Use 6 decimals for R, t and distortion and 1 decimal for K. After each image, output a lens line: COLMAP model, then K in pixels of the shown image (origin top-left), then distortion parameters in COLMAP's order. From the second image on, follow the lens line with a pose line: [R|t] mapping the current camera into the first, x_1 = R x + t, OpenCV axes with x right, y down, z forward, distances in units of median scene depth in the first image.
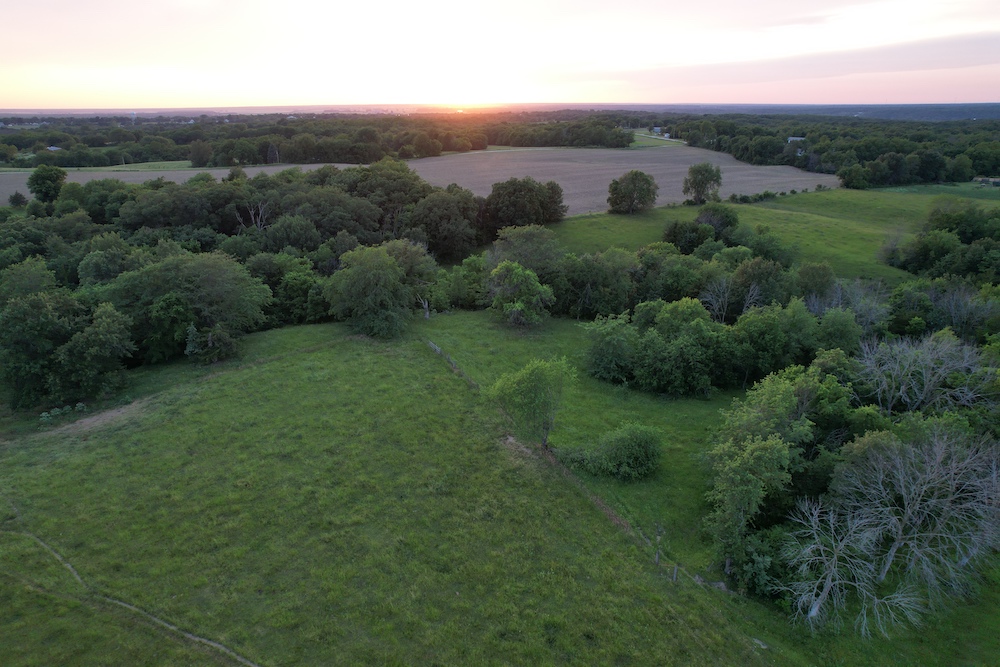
lens RADIAL K [[657.4, 0, 497.4], [0, 657.4, 334.4], [0, 0, 1]] dist [-0.049801, 0.013632]
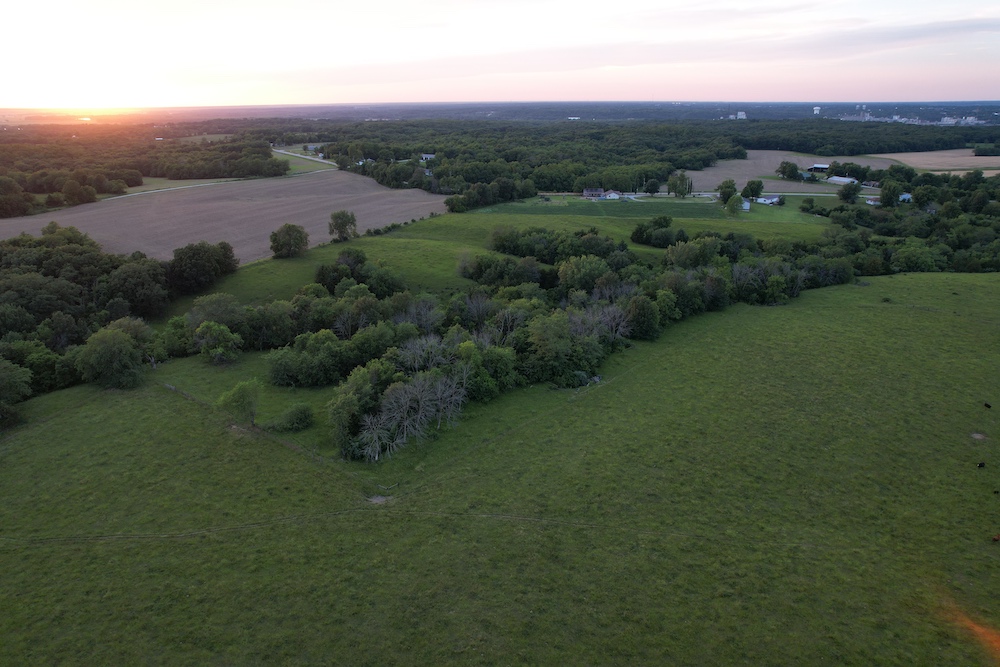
lens RADIAL K [[657.4, 0, 498.1], [0, 657.4, 335.6], [0, 0, 1]] dist [-0.049801, 0.013632]
pose [[0.882268, -0.170824, 0.438661, -0.053649], [0.170144, 0.984557, 0.041200, -0.026612], [-0.438924, 0.038286, 0.897708, -0.627030]]
